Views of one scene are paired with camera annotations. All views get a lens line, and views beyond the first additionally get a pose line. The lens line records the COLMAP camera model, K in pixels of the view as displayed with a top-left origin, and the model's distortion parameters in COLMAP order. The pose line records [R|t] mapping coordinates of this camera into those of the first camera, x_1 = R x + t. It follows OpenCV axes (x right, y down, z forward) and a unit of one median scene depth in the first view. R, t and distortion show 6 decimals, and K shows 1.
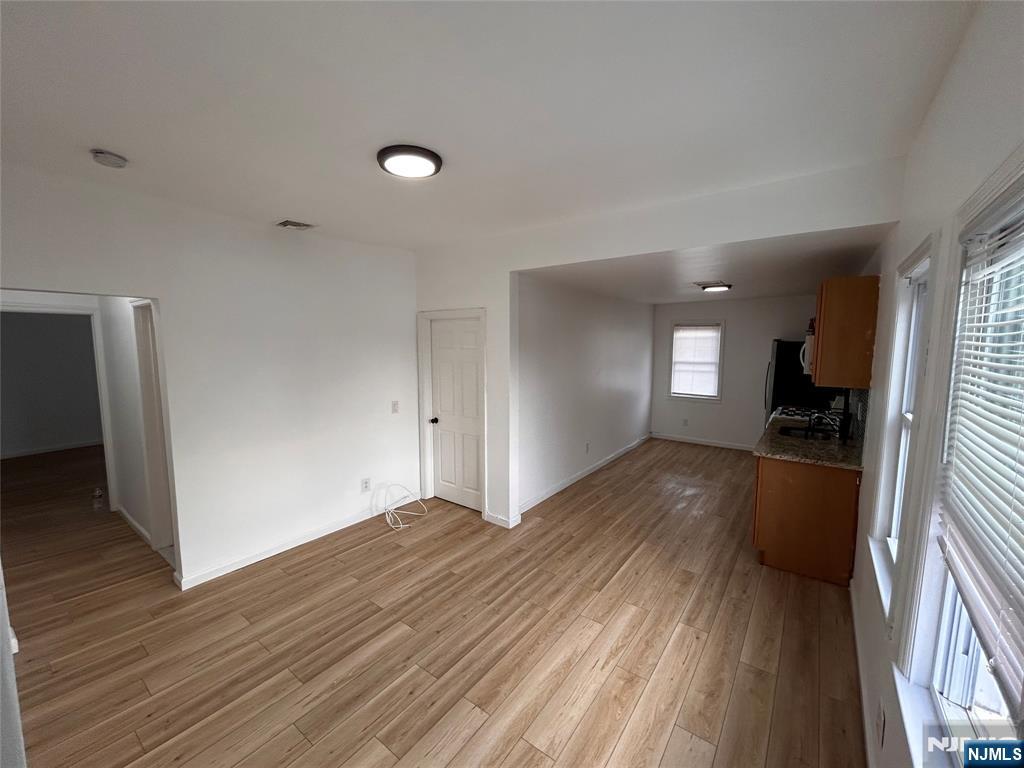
lens RADIAL K [[412.1, 0, 511.6], [0, 412.1, 385.2], [0, 0, 1]] dist [-0.000874, 0.000529]
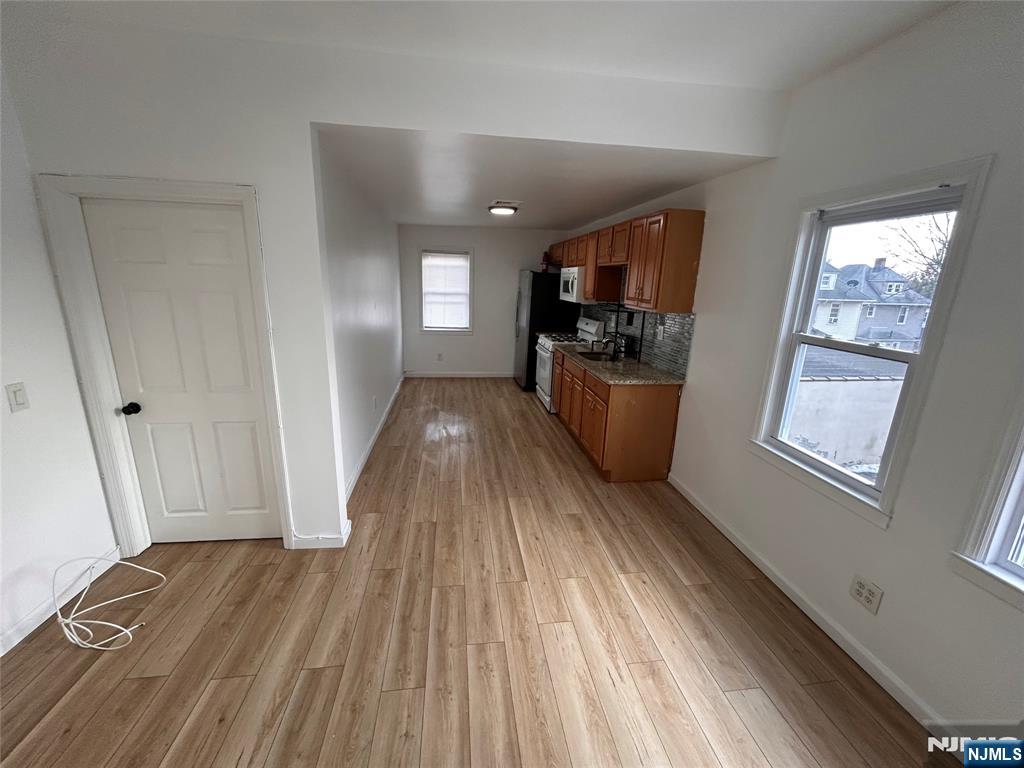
lens RADIAL K [[412.1, 0, 510.3], [0, 412.1, 383.5], [0, 0, 1]] dist [-0.000874, 0.000529]
pose [[0.716266, -0.151130, 0.681266, -0.302919], [0.043315, 0.984013, 0.172750, -0.018809], [-0.696482, -0.094225, 0.711361, 0.489542]]
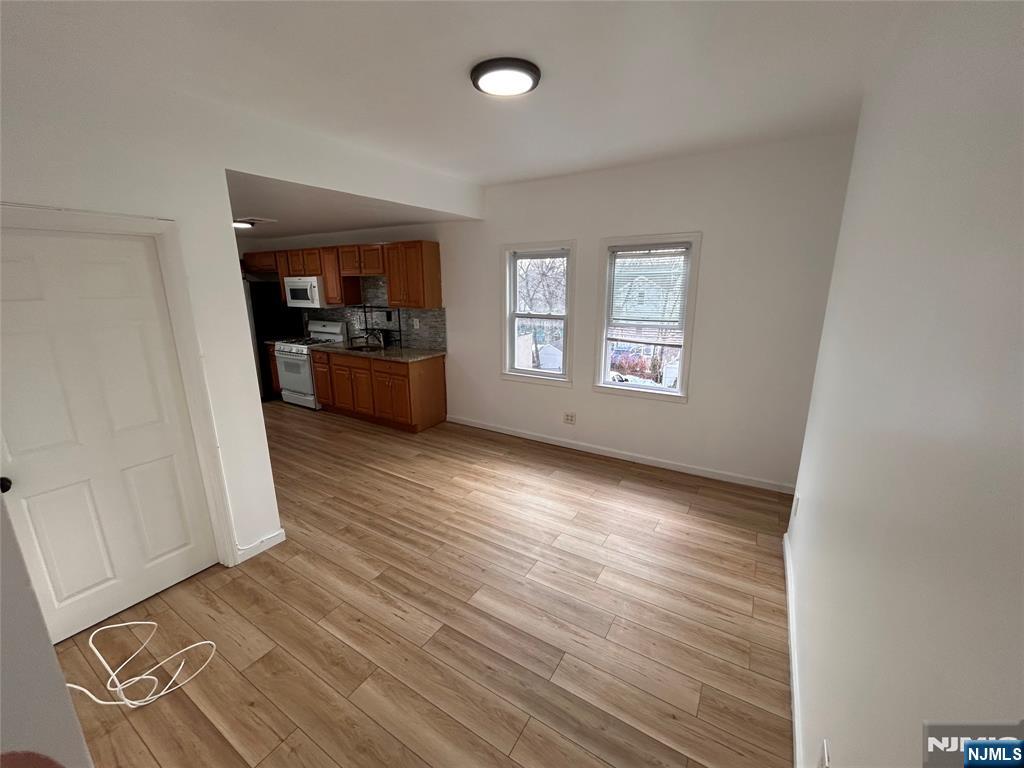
lens RADIAL K [[412.1, 0, 510.0], [0, 412.1, 384.0], [0, 0, 1]] dist [-0.000874, 0.000529]
pose [[-0.081697, -0.242381, 0.966735, -0.924575], [0.110806, 0.961755, 0.250496, -0.084502], [-0.990478, 0.127585, -0.051715, 0.805746]]
